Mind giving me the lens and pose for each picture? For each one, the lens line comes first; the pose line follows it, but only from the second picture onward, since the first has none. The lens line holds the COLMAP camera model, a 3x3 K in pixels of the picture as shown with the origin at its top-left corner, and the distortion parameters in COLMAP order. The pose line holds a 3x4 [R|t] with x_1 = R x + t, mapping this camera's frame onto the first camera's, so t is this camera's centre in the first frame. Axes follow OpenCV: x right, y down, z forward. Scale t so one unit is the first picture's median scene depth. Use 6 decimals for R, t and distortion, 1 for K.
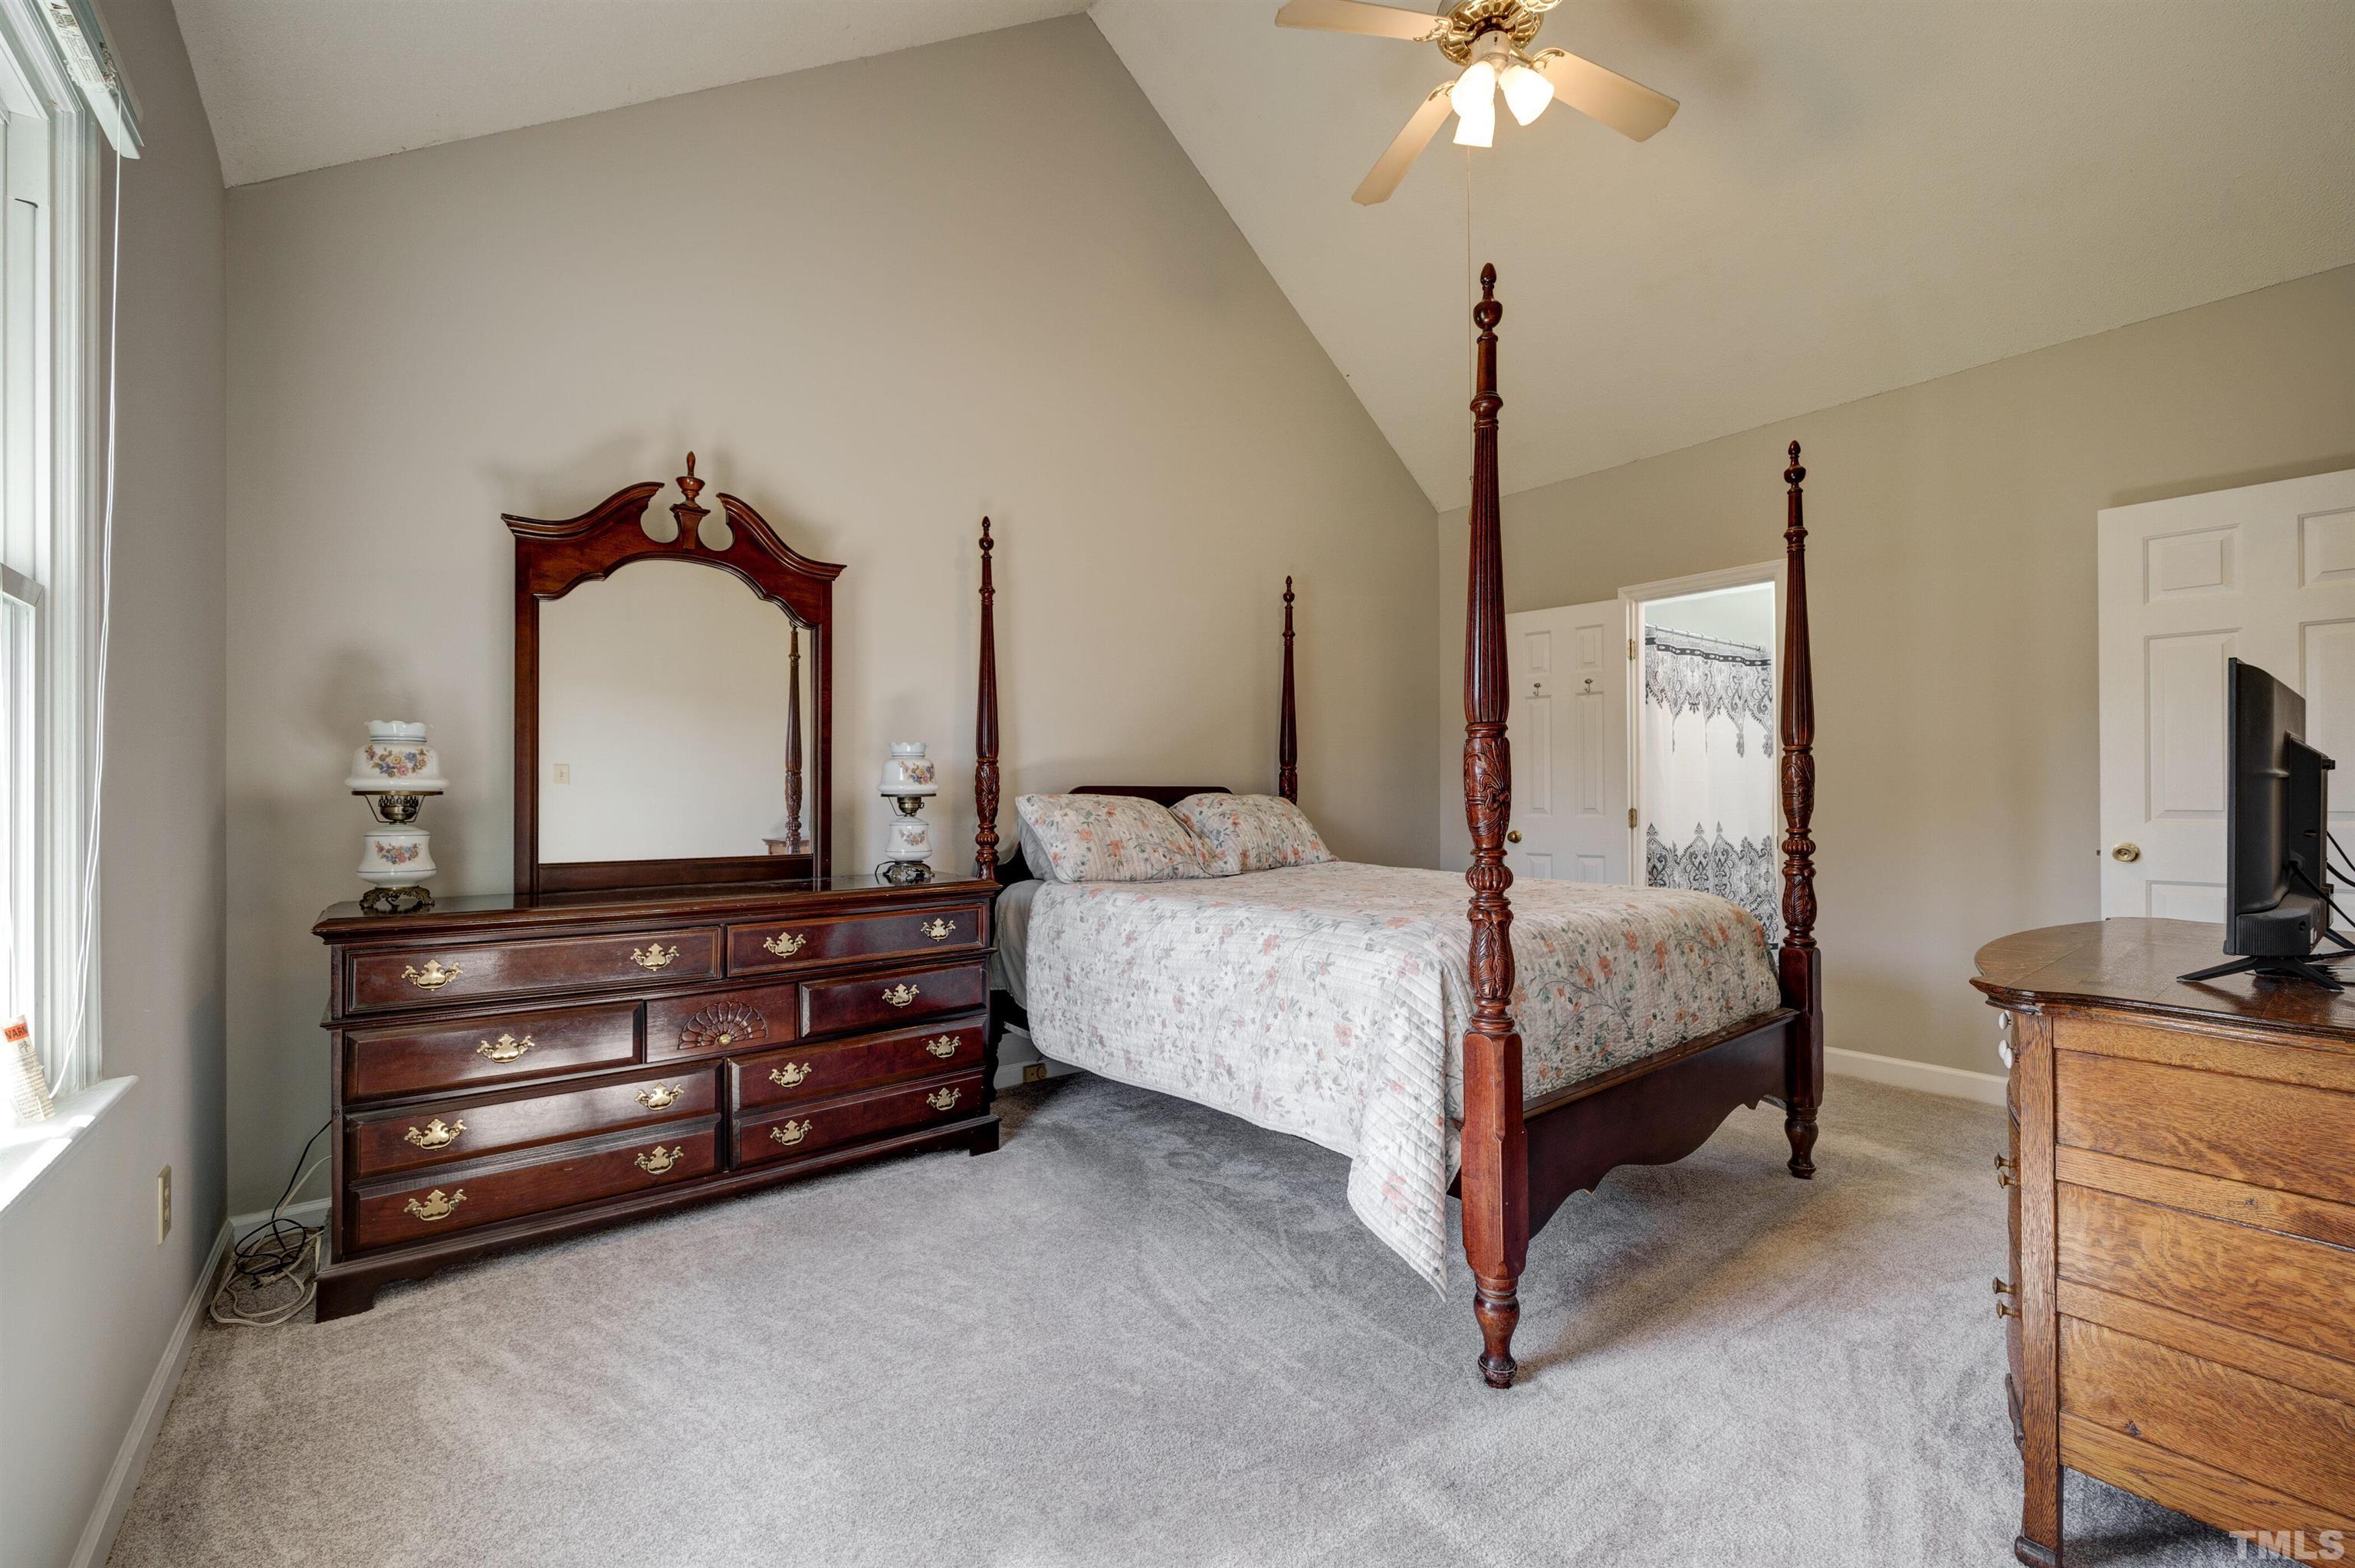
lens RADIAL K [[968.7, 0, 1186.5], [0, 968.7, 794.9], [0, 0, 1]] dist [0.000230, -0.000596]
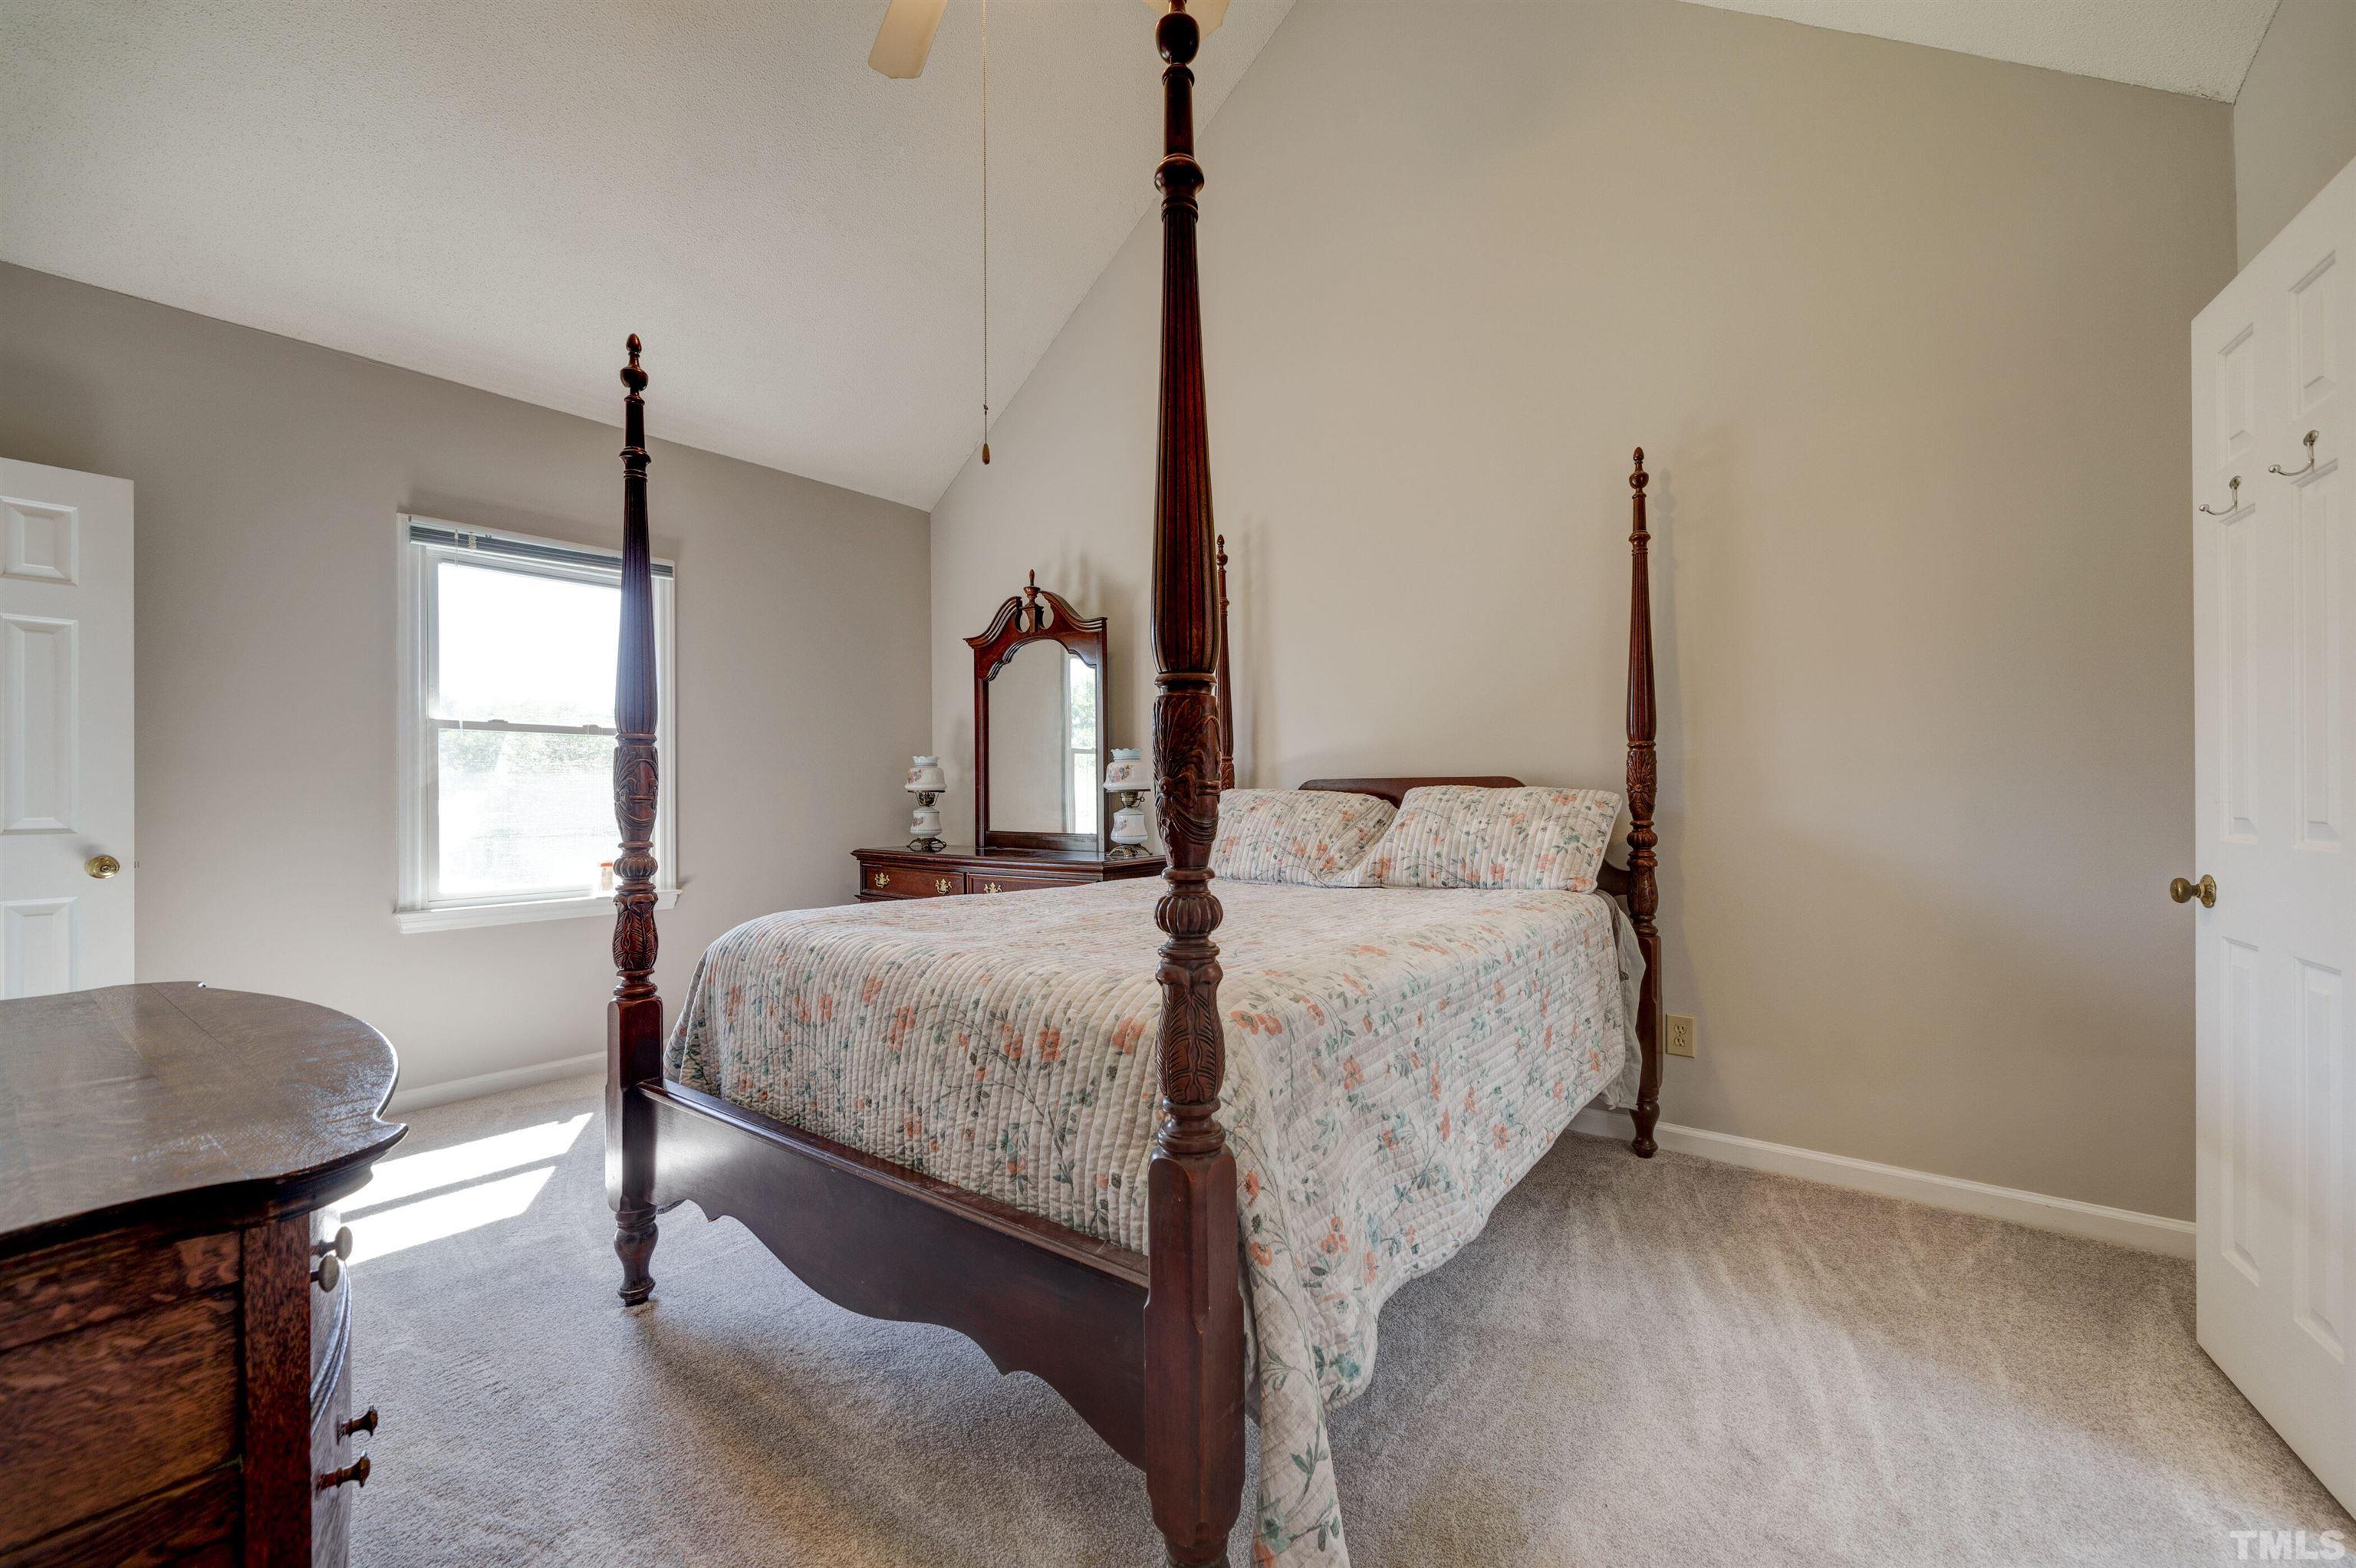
lens RADIAL K [[936.7, 0, 1183.3], [0, 936.7, 792.6], [0, 0, 1]] dist [0.018257, -0.000104]
pose [[0.238504, 0.000521, -0.971141, 1.132349], [0.010801, 0.999937, 0.003189, -0.000507], [0.971081, -0.011250, 0.238483, 0.988493]]
